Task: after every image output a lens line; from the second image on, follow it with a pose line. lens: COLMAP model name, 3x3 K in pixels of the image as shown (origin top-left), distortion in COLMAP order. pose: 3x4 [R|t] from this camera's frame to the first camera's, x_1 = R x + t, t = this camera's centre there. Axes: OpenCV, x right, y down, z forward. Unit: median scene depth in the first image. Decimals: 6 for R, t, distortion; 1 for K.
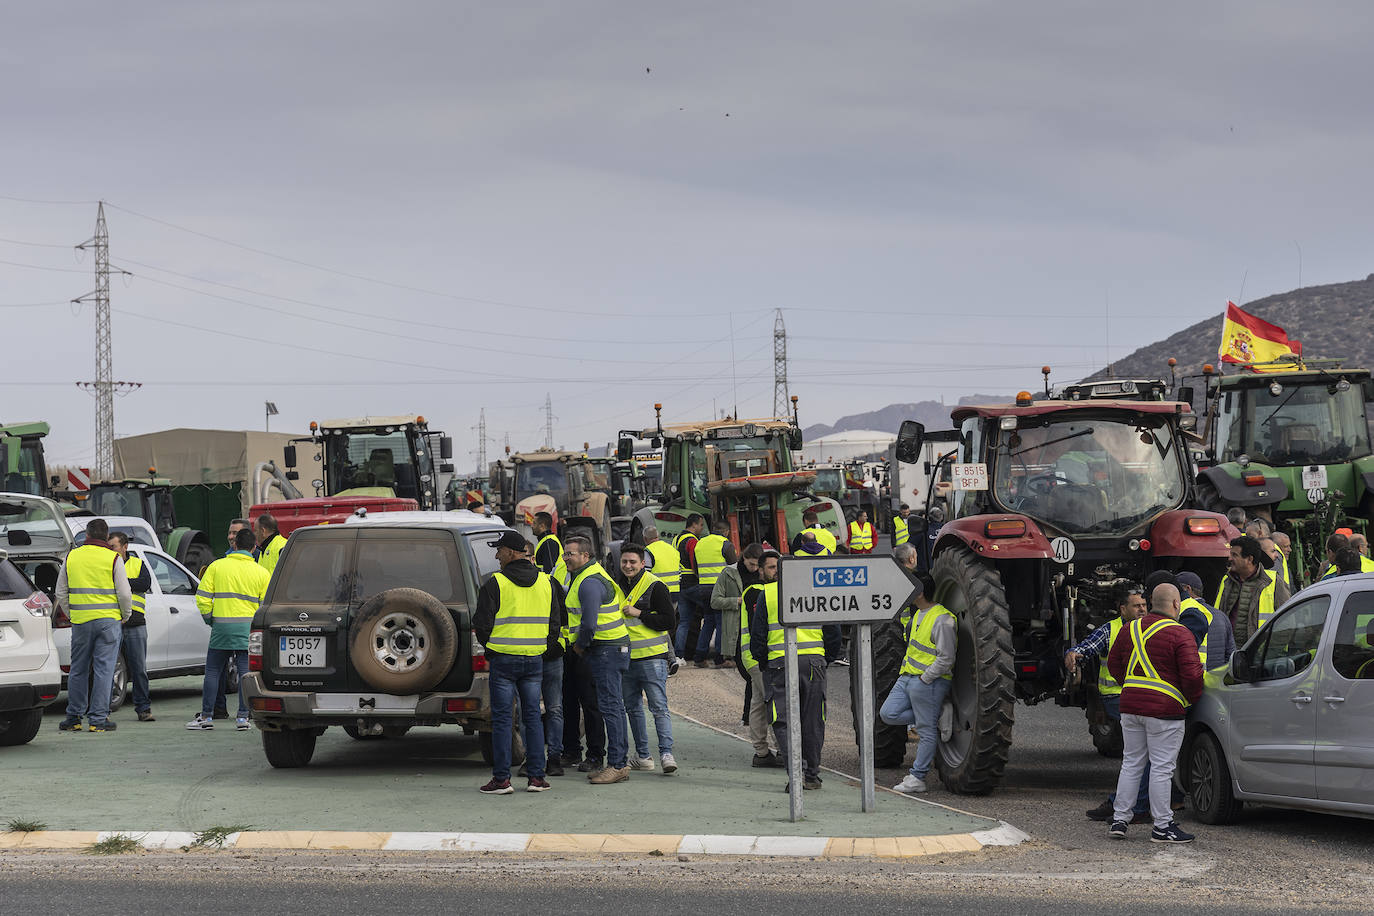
lens RADIAL K [[4291.7, 0, 628.2], [0, 4291.7, 460.0], [0, 0, 1]] dist [0.067702, 1.066527]
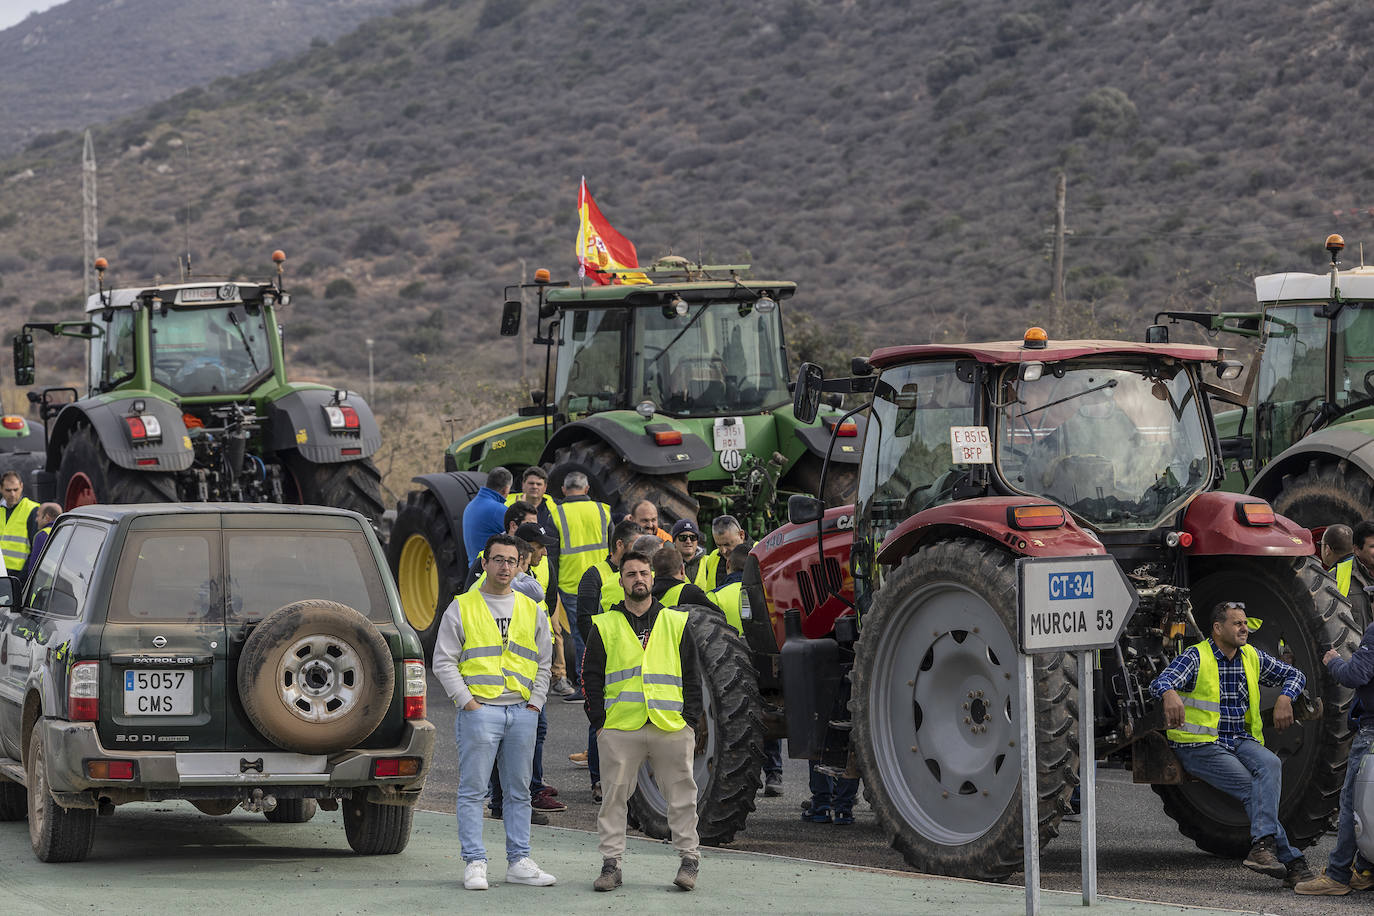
lens RADIAL K [[6829.5, 0, 687.0], [0, 6829.5, 458.0], [0, 0, 1]] dist [0.346809, -0.050543]
pose [[0.917966, 0.007016, 0.396598, -0.433034], [-0.012283, 0.999867, 0.010741, -0.005842], [-0.396470, -0.014731, 0.917930, -0.041961]]
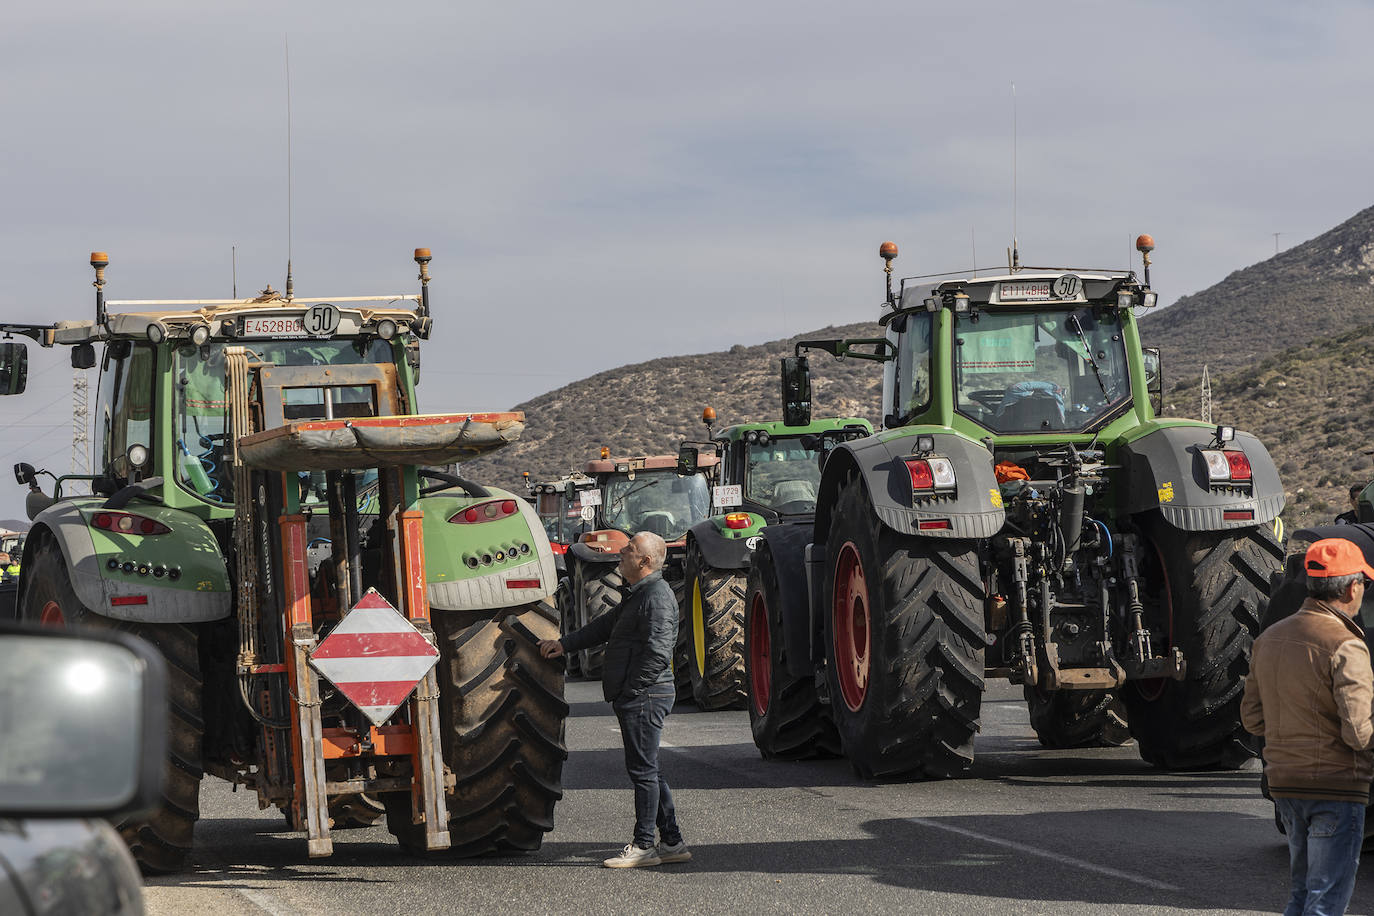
lens RADIAL K [[4291.7, 0, 628.2], [0, 4291.7, 460.0], [0, 0, 1]] dist [0.067702, 1.066527]
pose [[0.984835, 0.026640, 0.171436, -0.021872], [-0.022776, 0.999441, -0.024471, 0.025947], [-0.171993, 0.020195, 0.984891, 0.949282]]
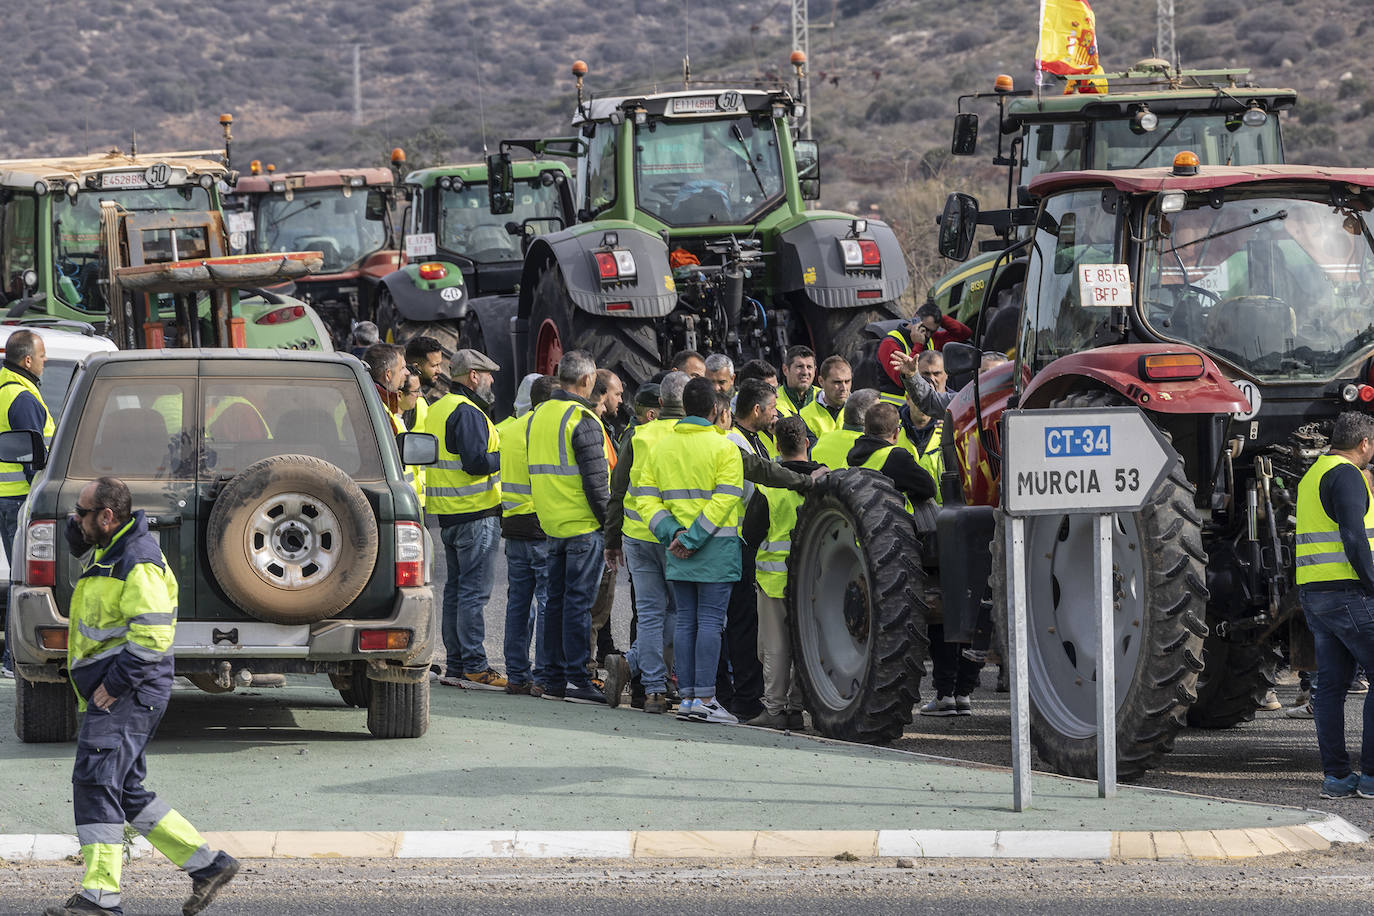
lens RADIAL K [[9488.0, 0, 687.0], [0, 9488.0, 458.0], [0, 0, 1]] dist [0.848416, -12.139275]
pose [[0.971265, 0.004655, 0.237953, -0.325959], [-0.011812, 0.999519, 0.028658, -0.010465], [-0.237706, -0.030646, 0.970854, -0.370372]]
